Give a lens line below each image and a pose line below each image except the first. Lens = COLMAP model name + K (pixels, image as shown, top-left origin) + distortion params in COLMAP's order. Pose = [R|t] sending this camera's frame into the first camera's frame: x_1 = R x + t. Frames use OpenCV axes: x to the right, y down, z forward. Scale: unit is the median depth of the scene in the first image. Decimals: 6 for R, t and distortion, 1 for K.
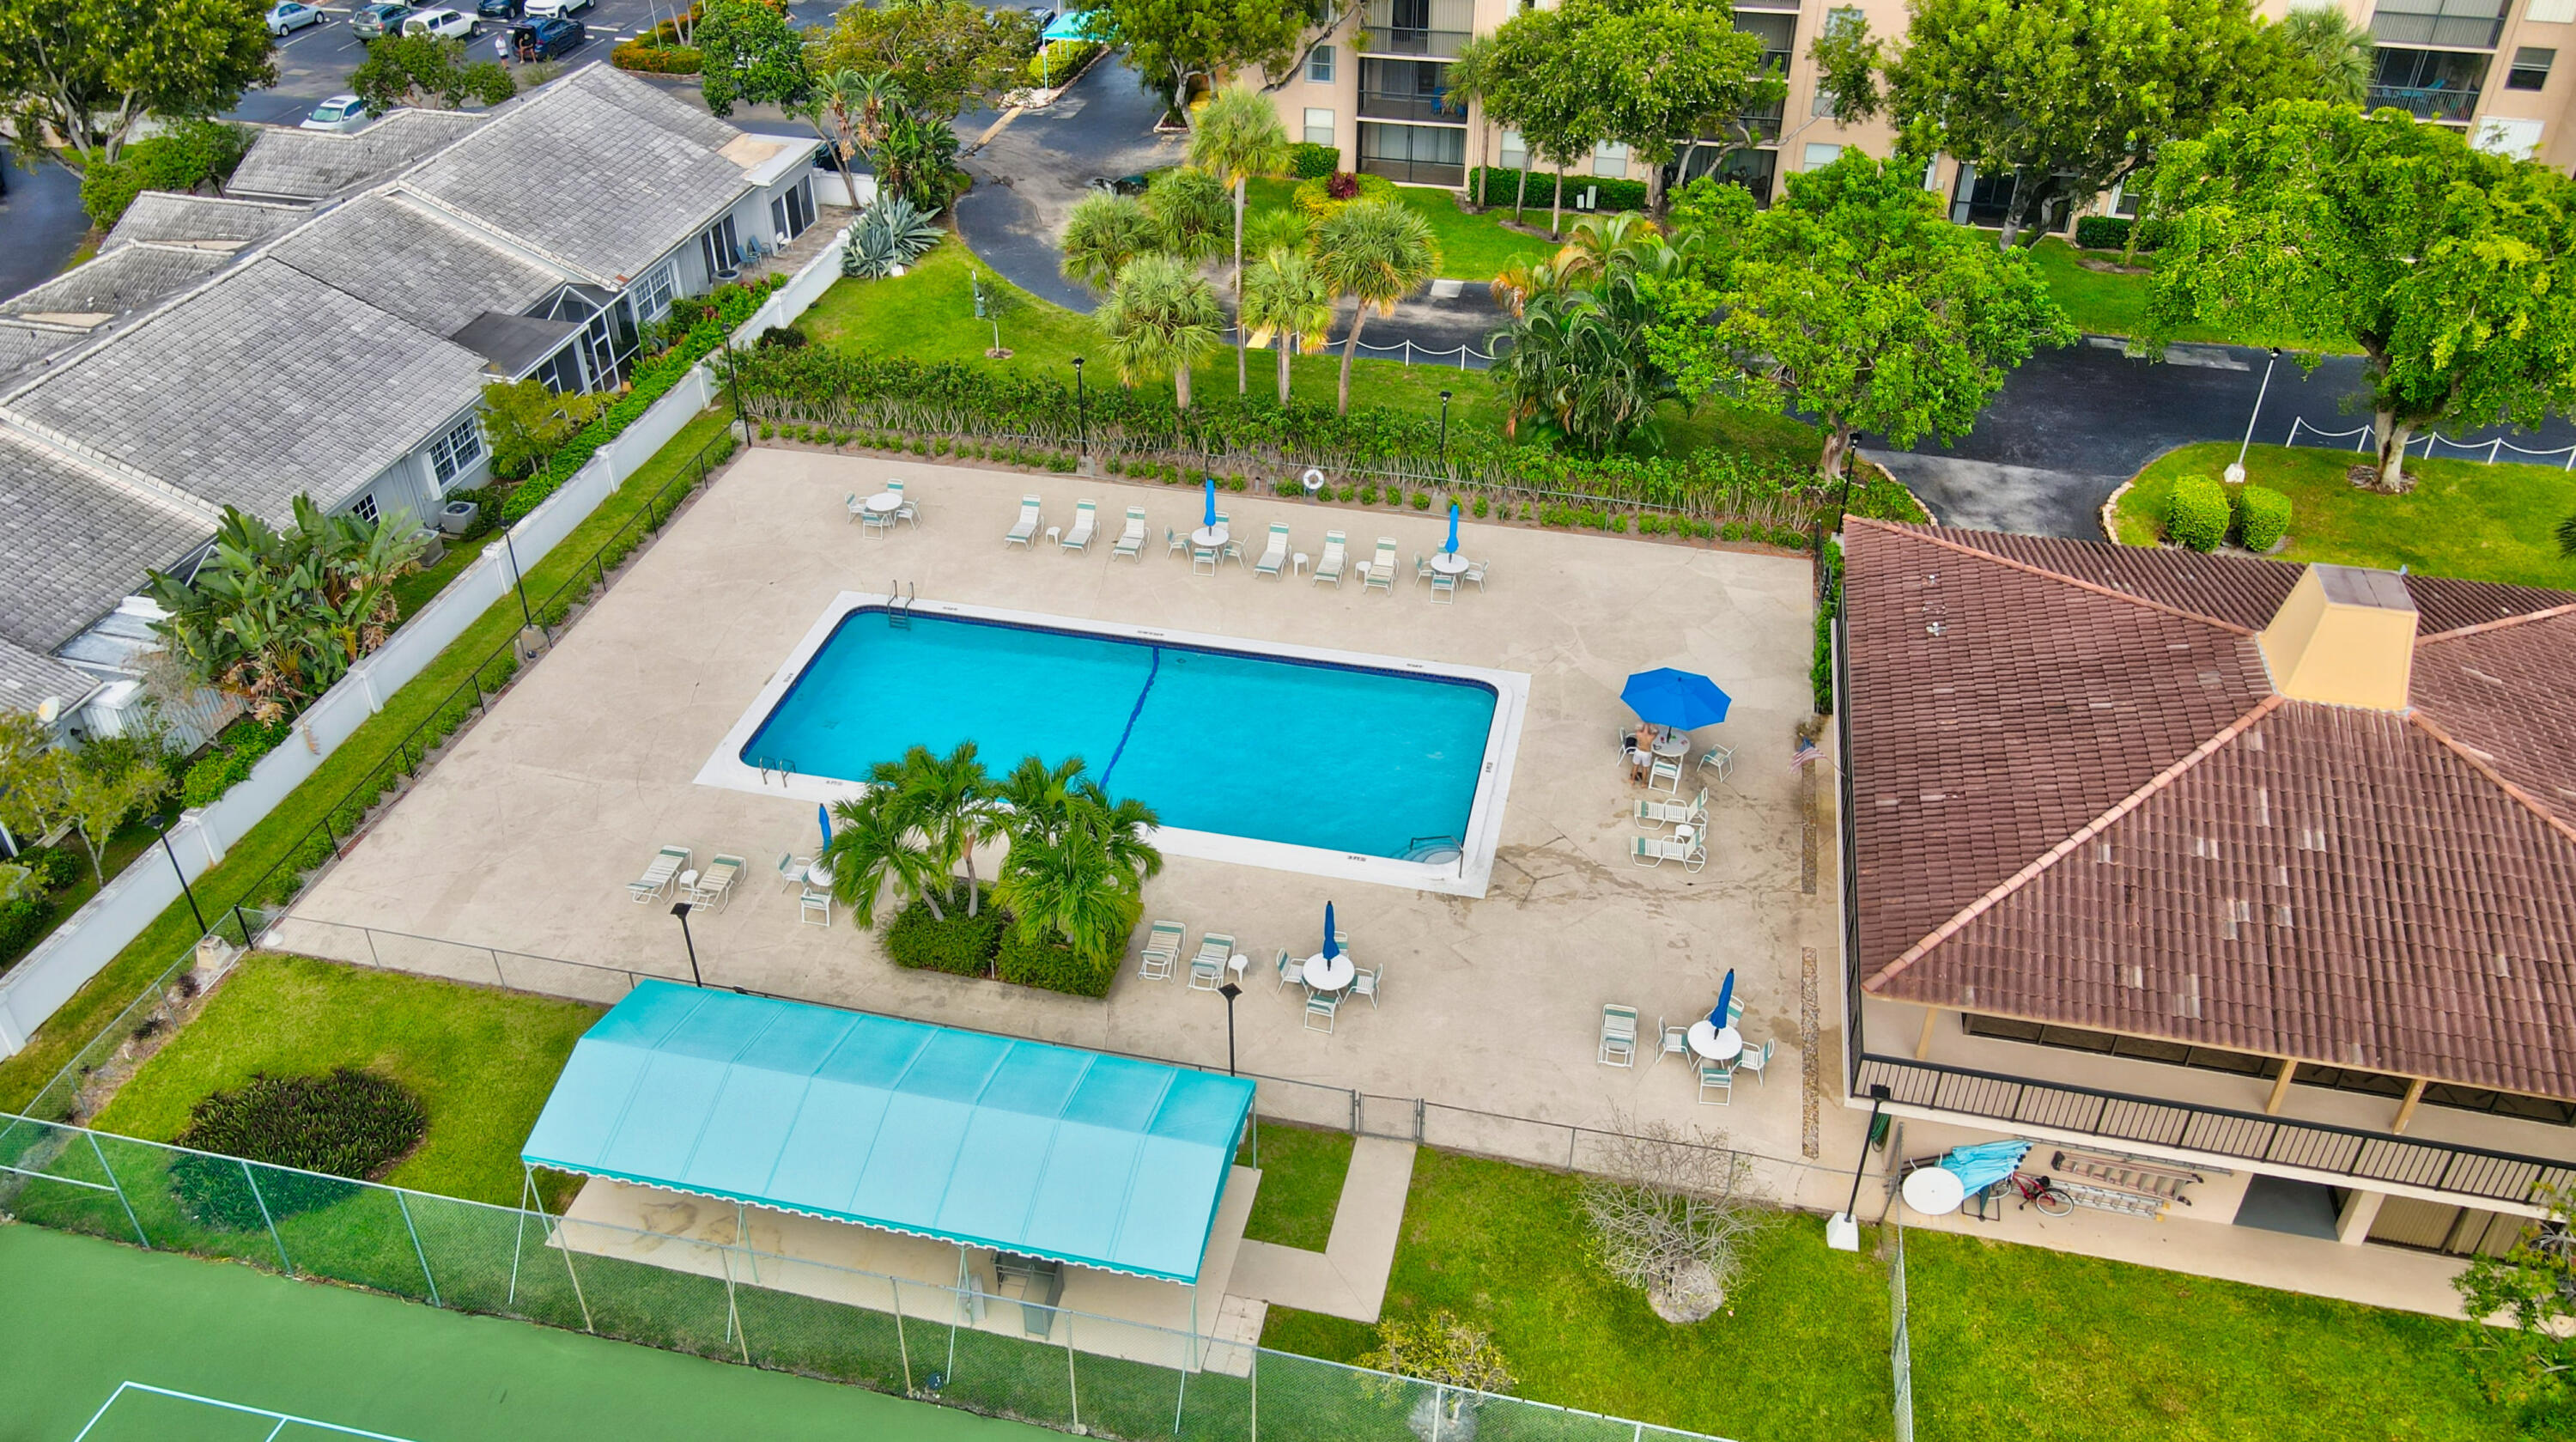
lens RADIAL K [[1933.3, 0, 1270.8], [0, 1933.3, 717.7], [0, 0, 1]] dist [0.005850, 0.022275]
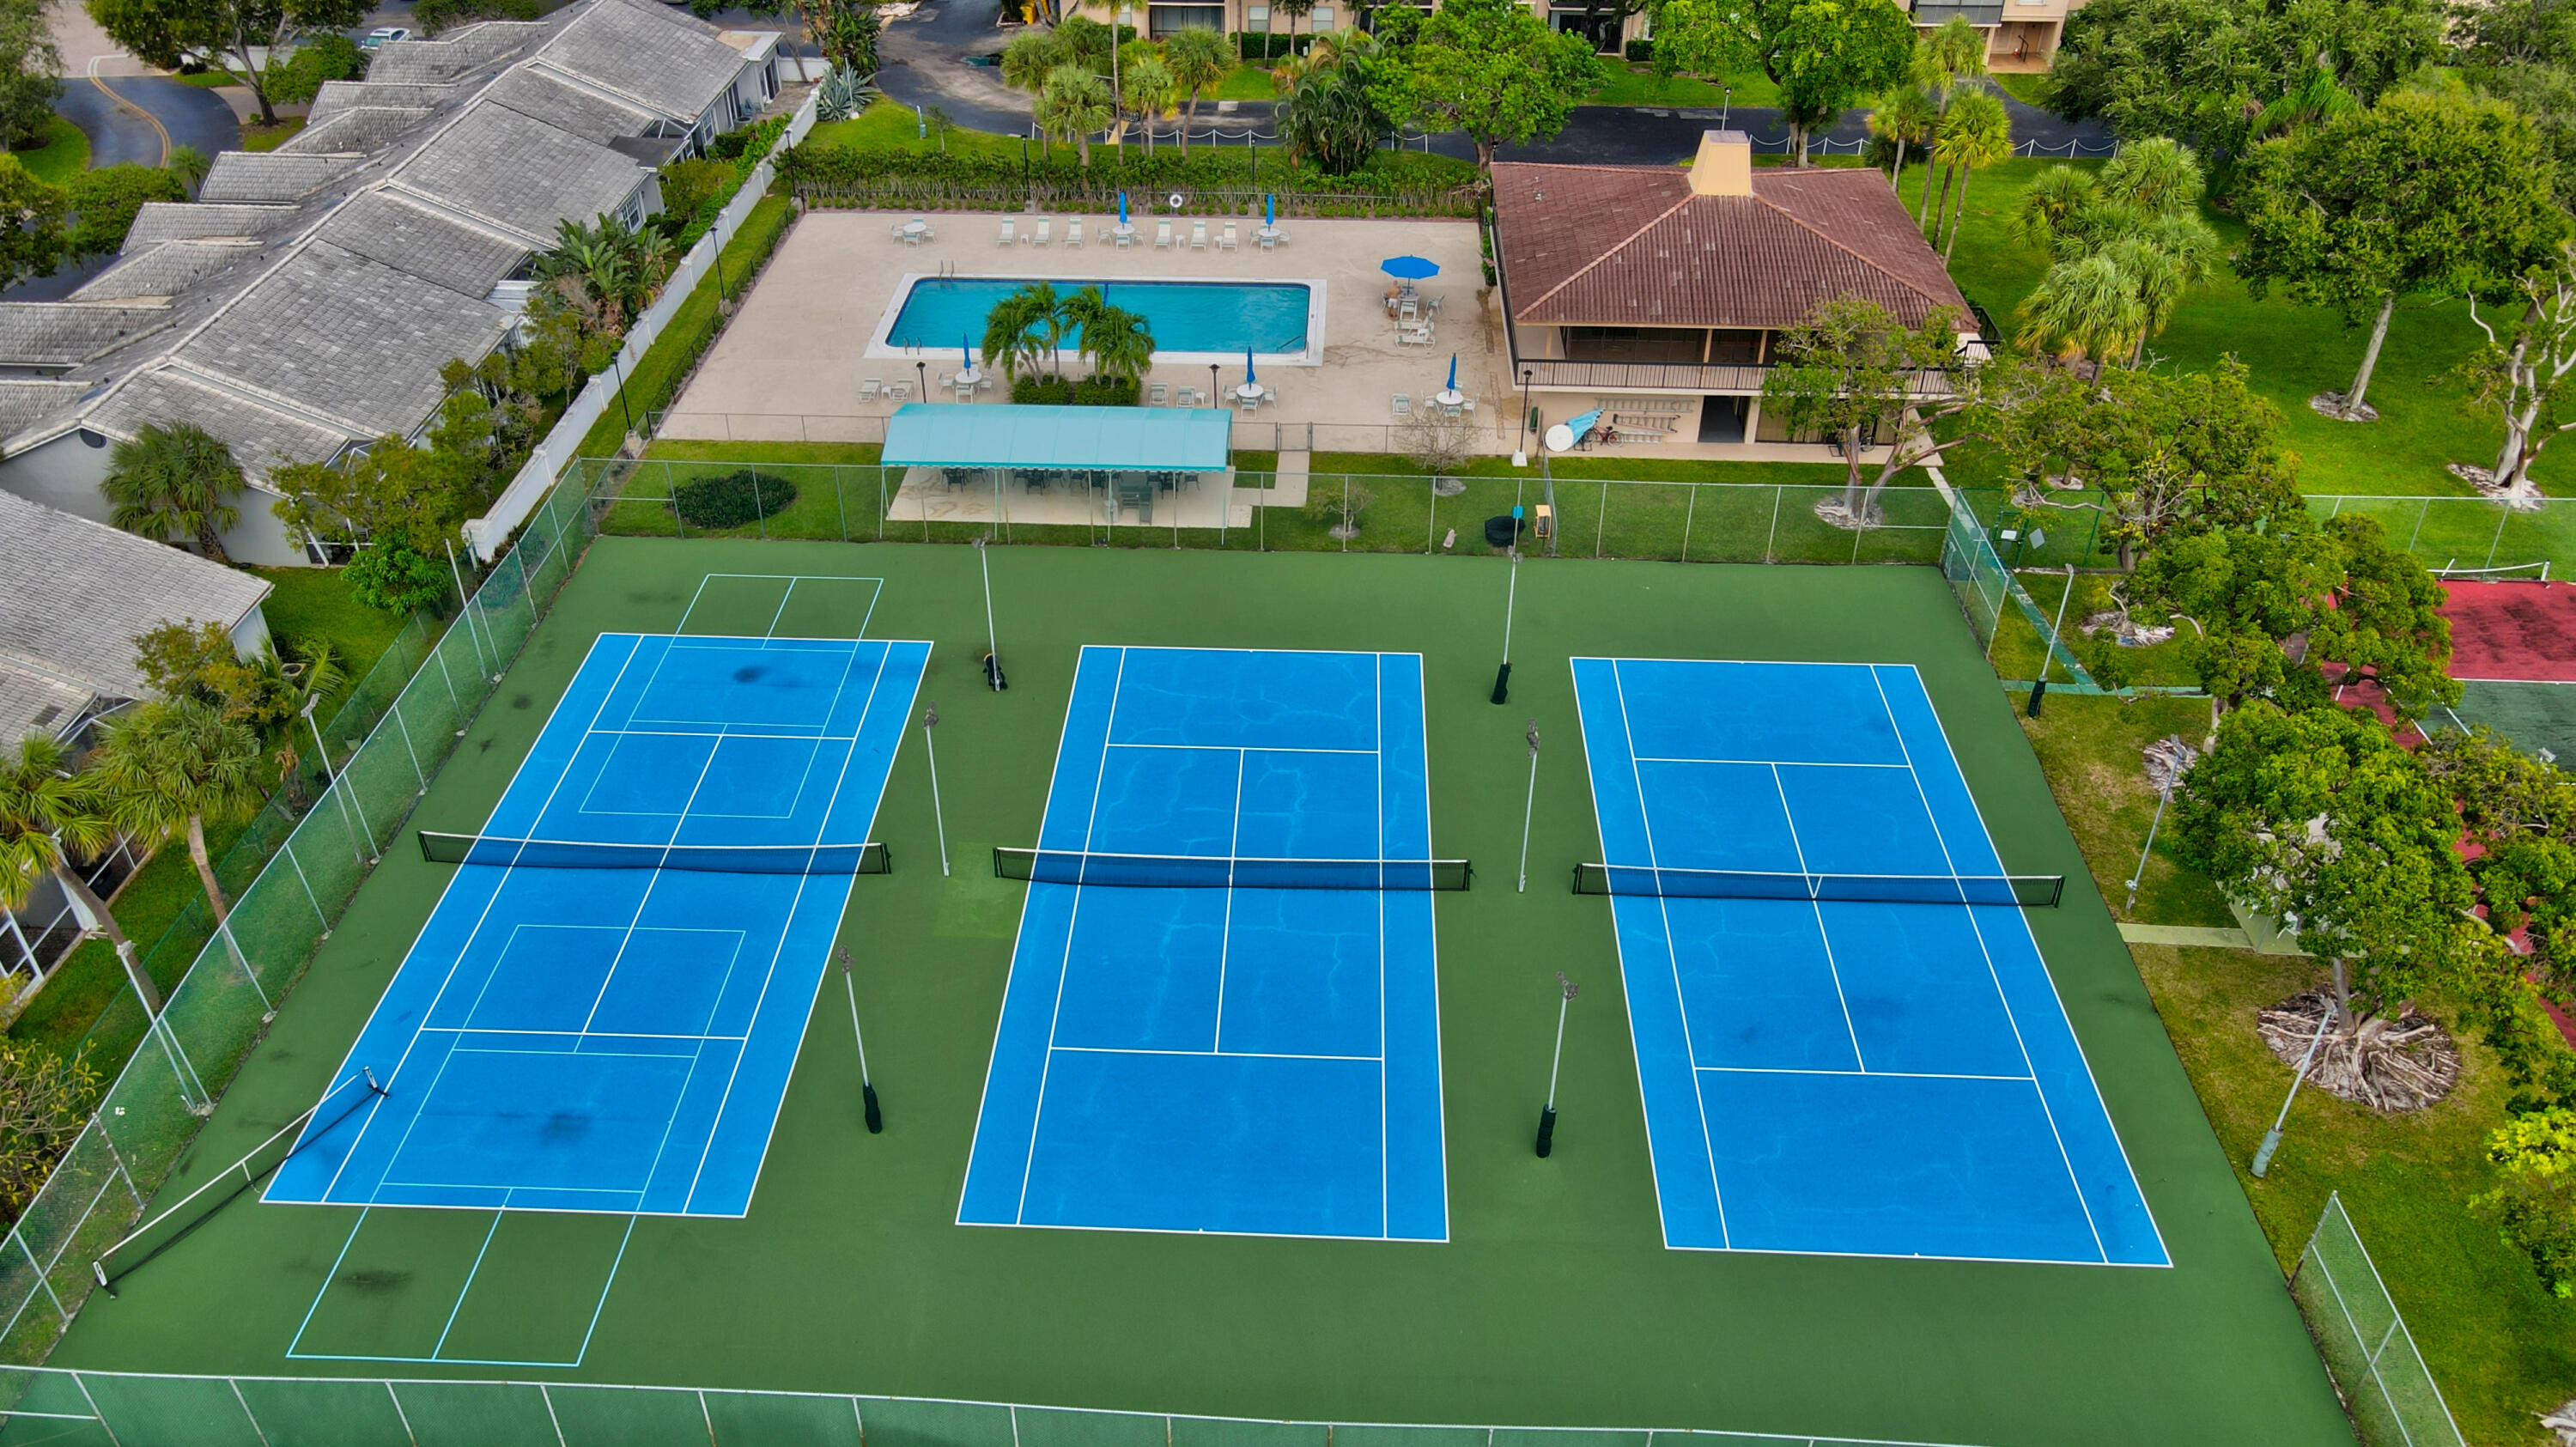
lens RADIAL K [[1933.2, 0, 1273.9], [0, 1933.2, 725.7], [0, 0, 1]] dist [0.005850, 0.022275]
pose [[0.983706, -0.102373, 0.147790, -0.183519], [0.101700, 0.994741, 0.012129, 0.306082], [-0.148255, 0.003099, 0.988944, -0.621074]]
